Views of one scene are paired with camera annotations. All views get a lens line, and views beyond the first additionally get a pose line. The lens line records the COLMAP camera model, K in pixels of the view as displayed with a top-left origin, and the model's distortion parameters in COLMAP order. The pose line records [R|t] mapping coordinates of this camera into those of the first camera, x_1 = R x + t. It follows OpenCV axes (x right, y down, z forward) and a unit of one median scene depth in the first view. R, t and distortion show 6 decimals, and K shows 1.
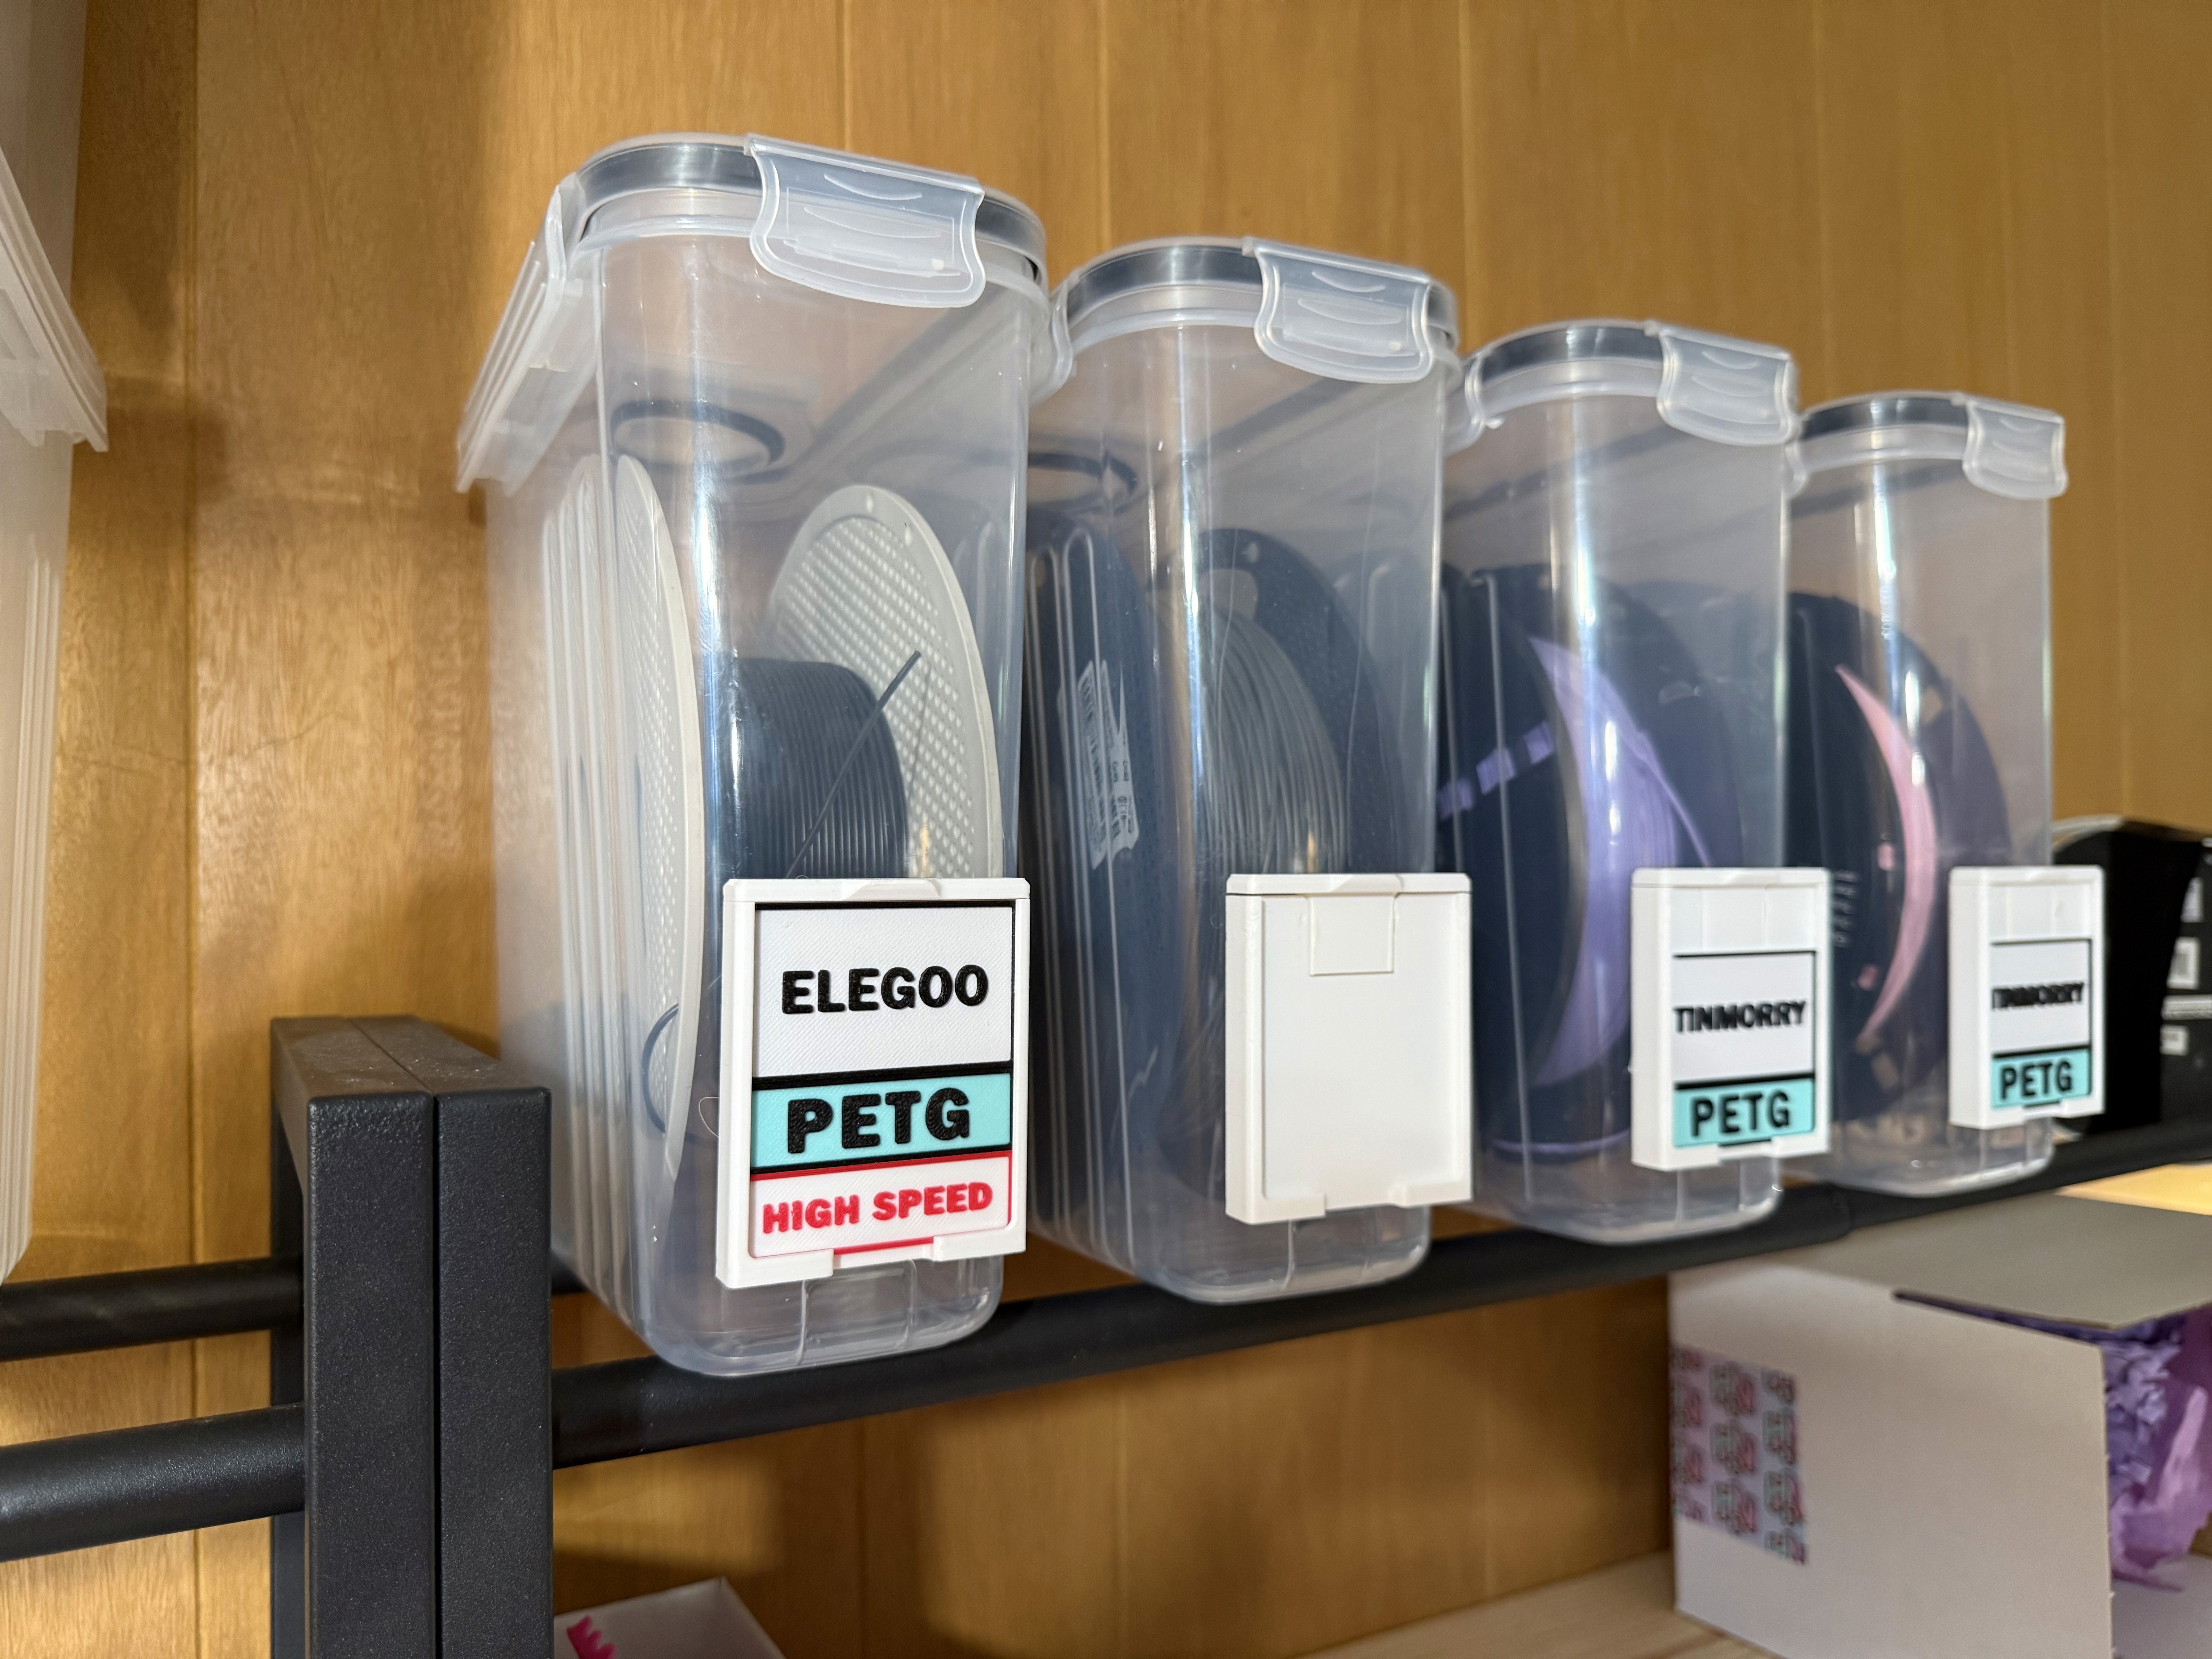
lens RADIAL K [[1817.5, 0, 1164.9], [0, 1817.5, 840.5], [0, 0, 1]] dist [0.166033, -0.421623]
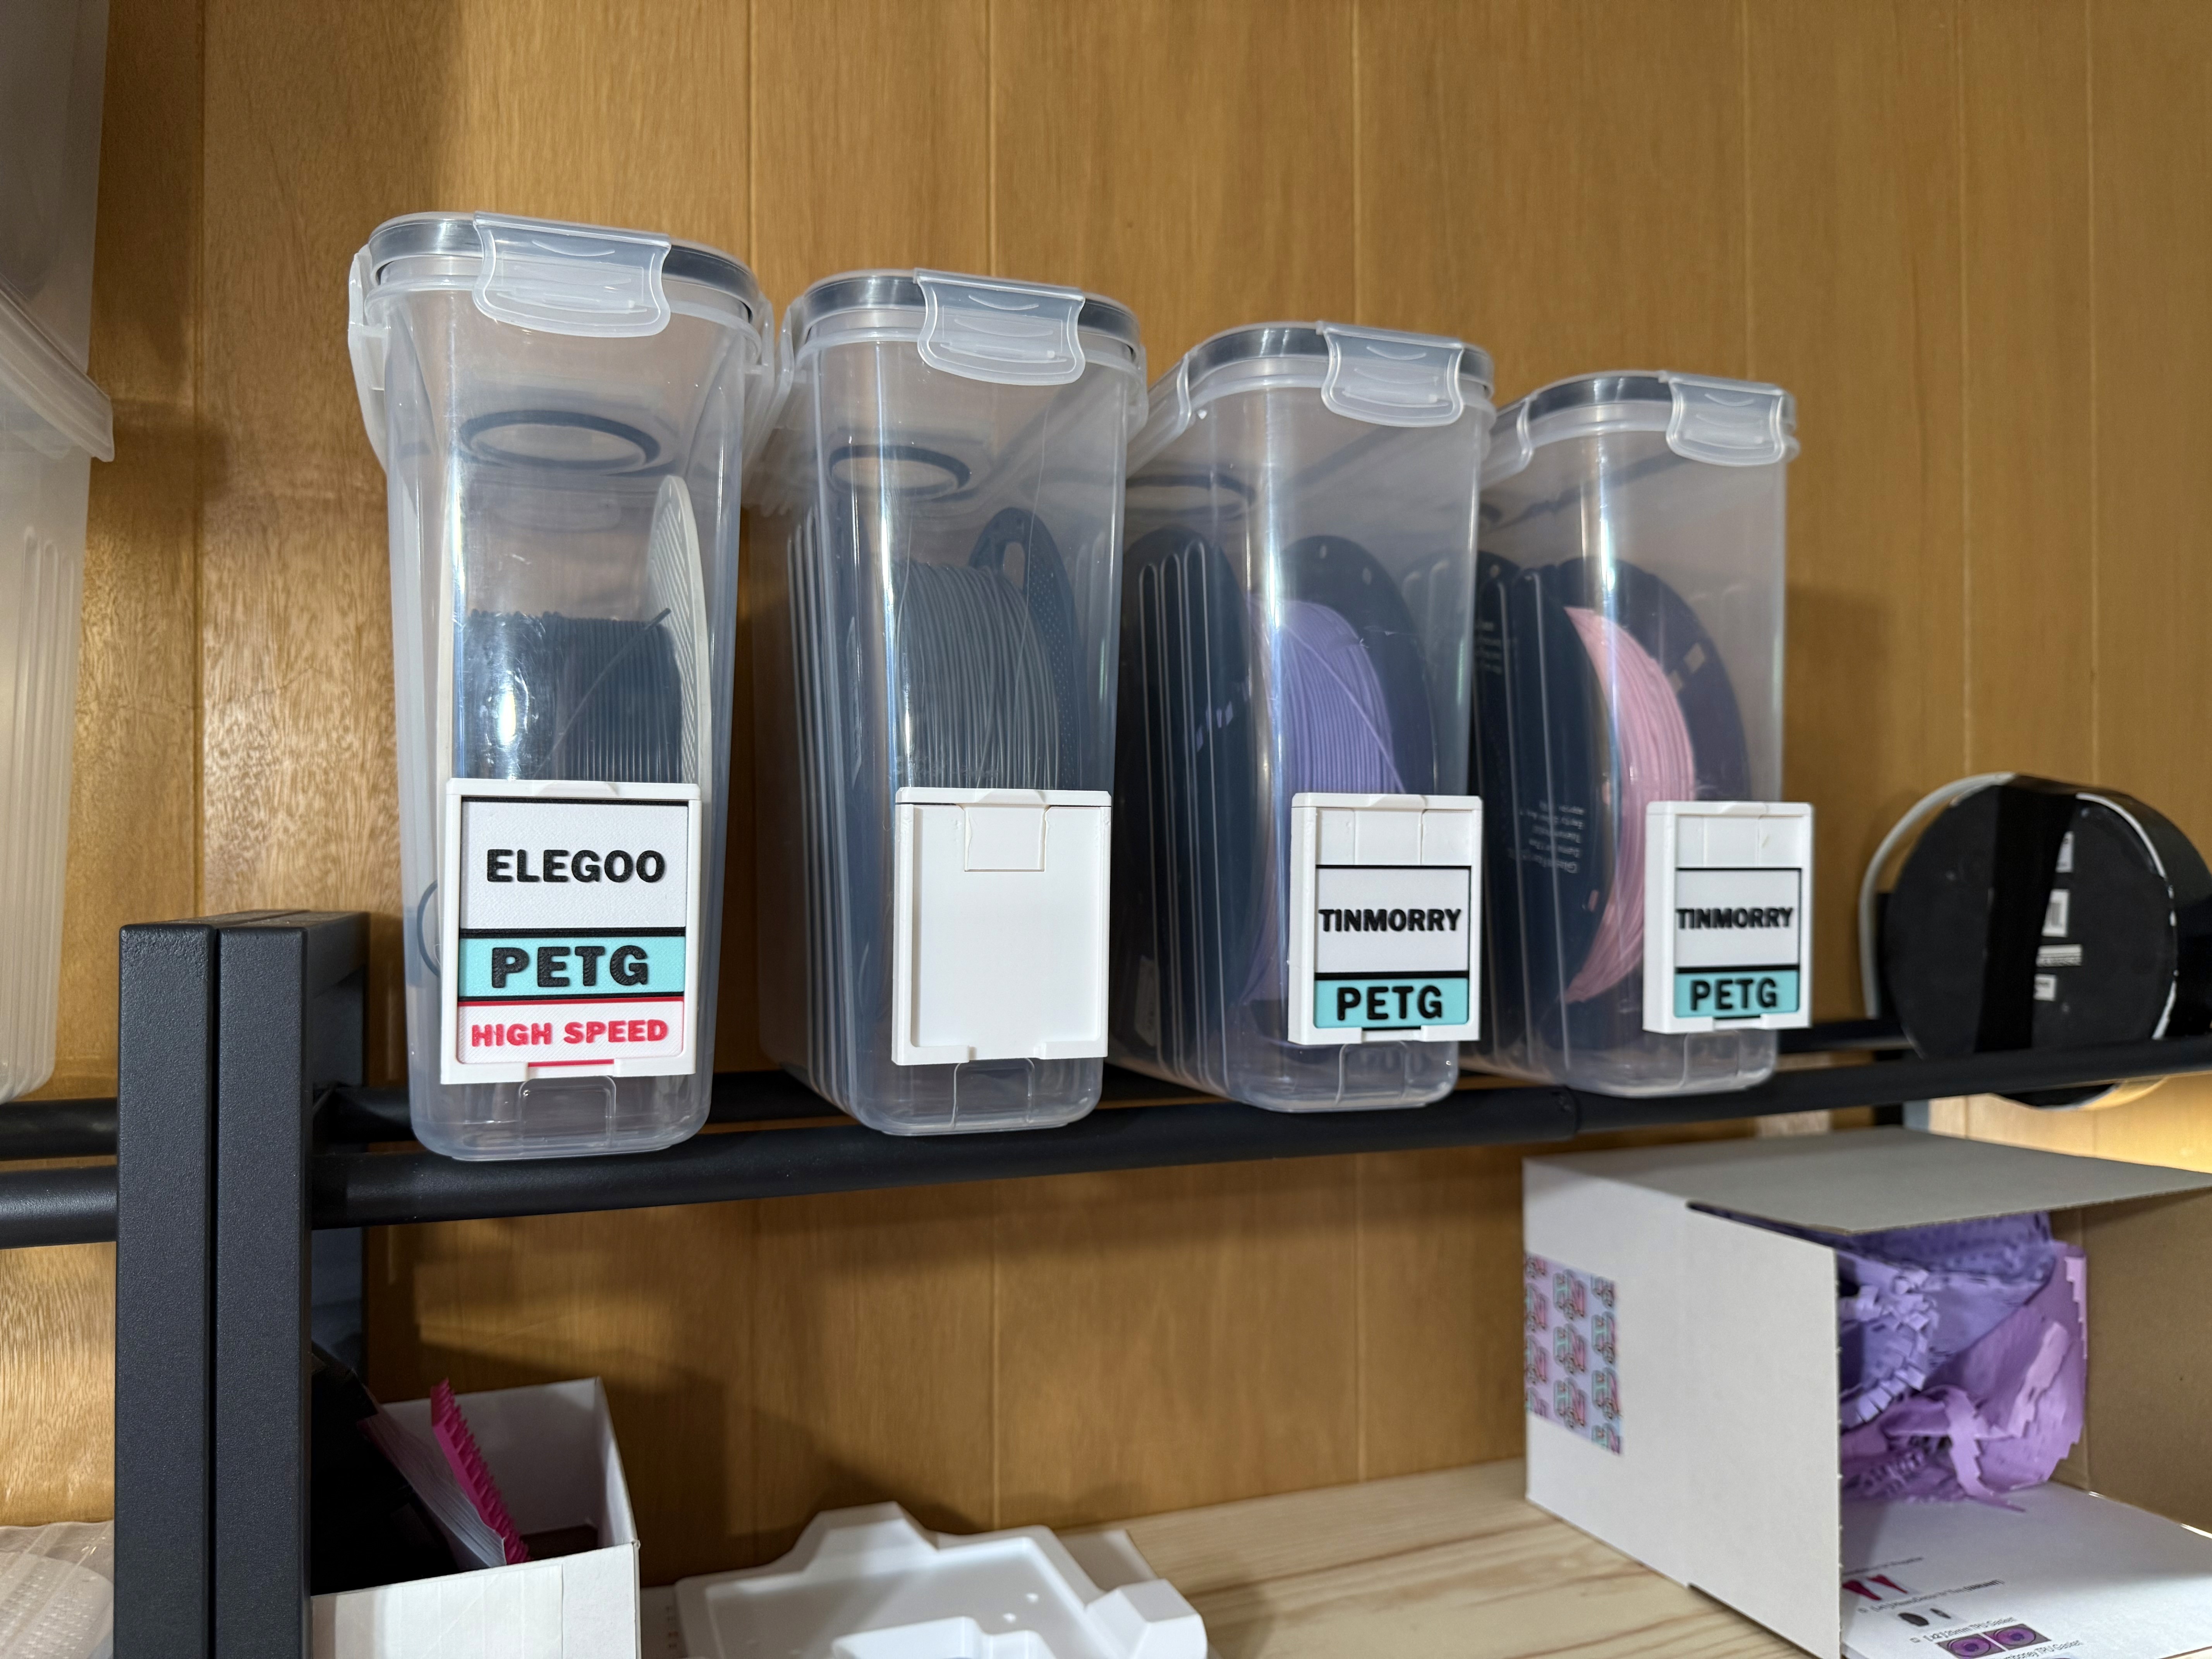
lens RADIAL K [[1778.2, 0, 1064.1], [0, 1778.2, 838.9], [0, 0, 1]] dist [0.231628, -0.614980]
pose [[0.987973, 0.010101, -0.154297, 0.241576], [-0.008429, 0.999899, 0.011485, 0.027564], [0.154398, -0.010046, 0.987958, -0.131453]]
